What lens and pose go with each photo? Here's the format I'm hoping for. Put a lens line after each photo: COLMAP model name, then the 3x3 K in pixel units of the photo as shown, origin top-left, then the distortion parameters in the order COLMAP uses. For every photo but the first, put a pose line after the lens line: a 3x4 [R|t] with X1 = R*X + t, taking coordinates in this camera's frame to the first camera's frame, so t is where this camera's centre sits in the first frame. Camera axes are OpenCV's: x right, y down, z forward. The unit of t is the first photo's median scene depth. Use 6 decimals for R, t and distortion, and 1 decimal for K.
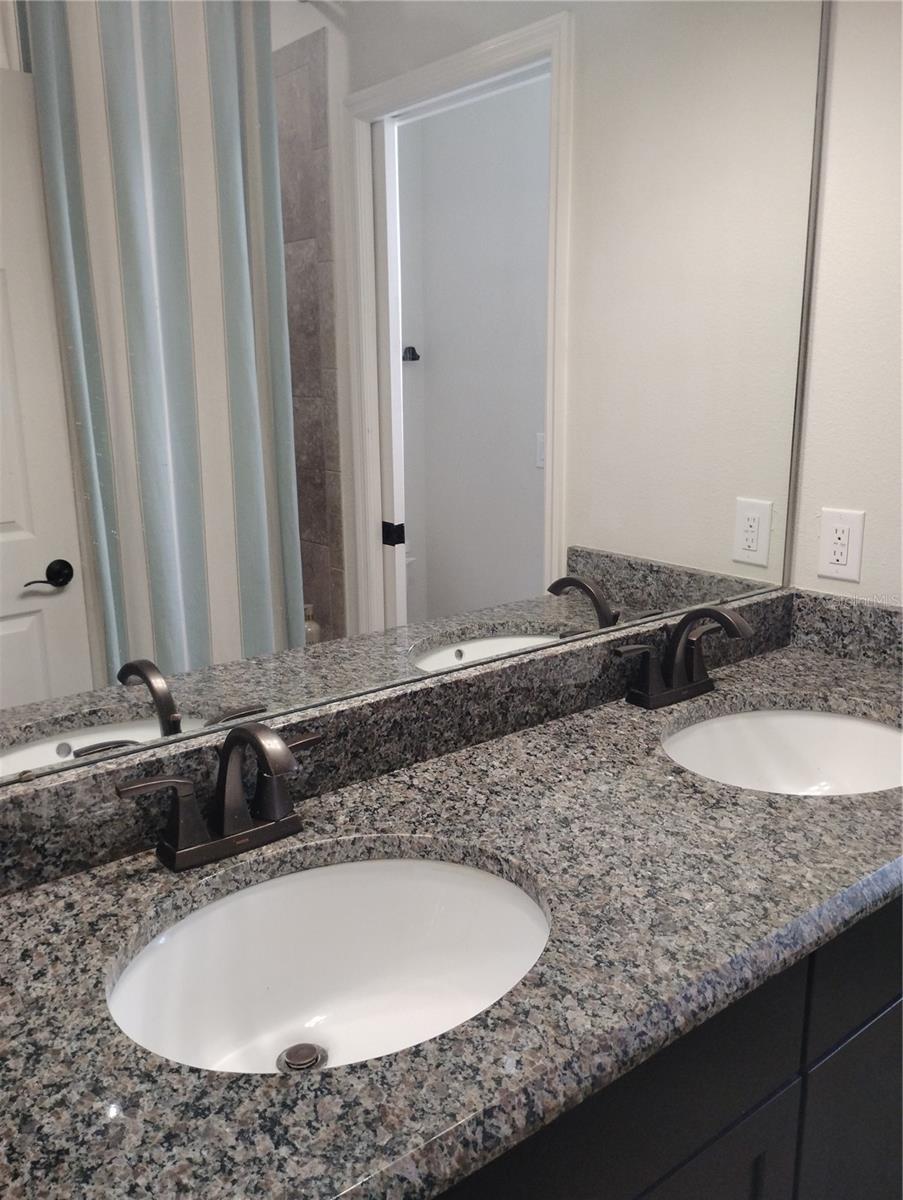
lens RADIAL K [[995.9, 0, 449.5], [0, 995.9, 598.3], [0, 0, 1]] dist [0.046853, -0.060329]
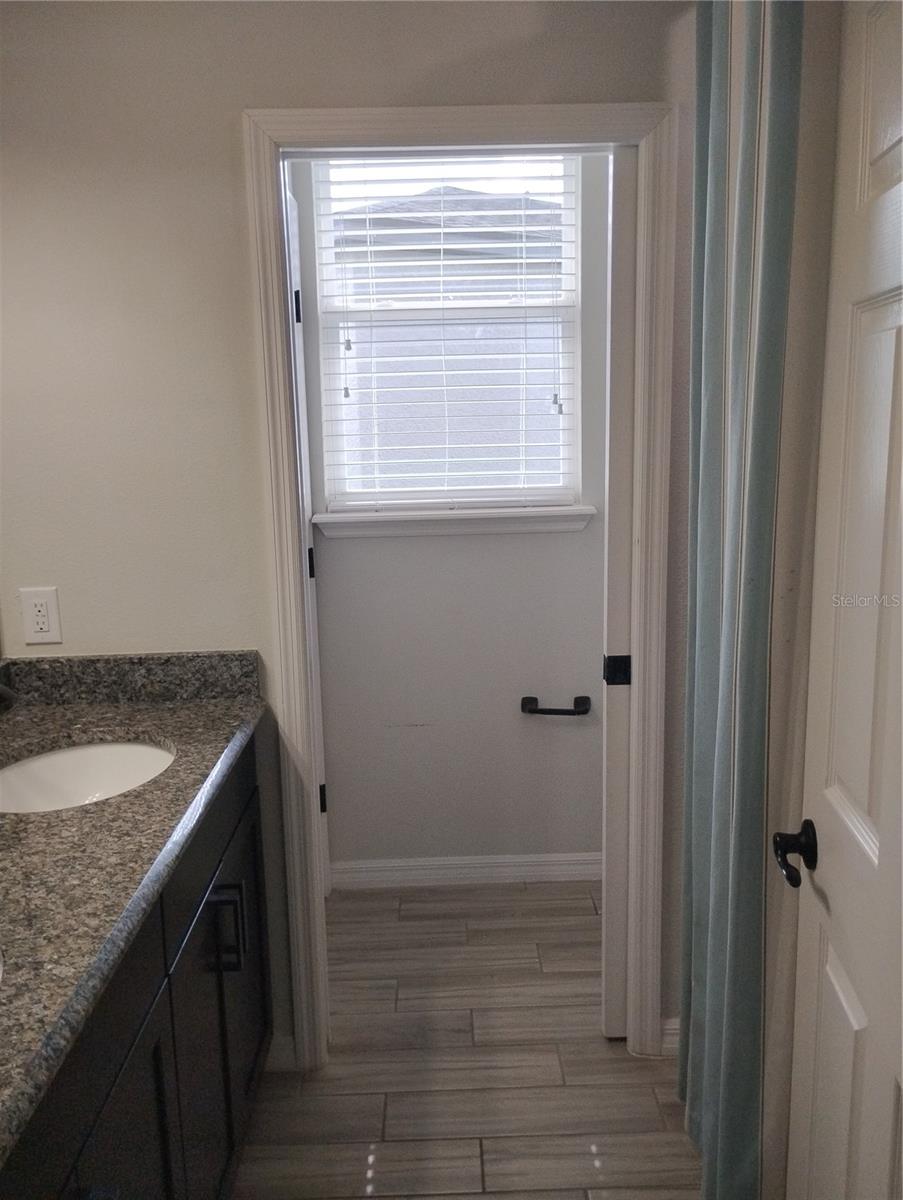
lens RADIAL K [[995.9, 0, 449.5], [0, 995.9, 598.3], [0, 0, 1]] dist [0.046853, -0.060329]
pose [[0.617161, -0.151879, 0.772040, -0.416177], [0.200851, 0.979097, 0.032054, -0.021988], [-0.760770, 0.135283, 0.634765, -0.289142]]
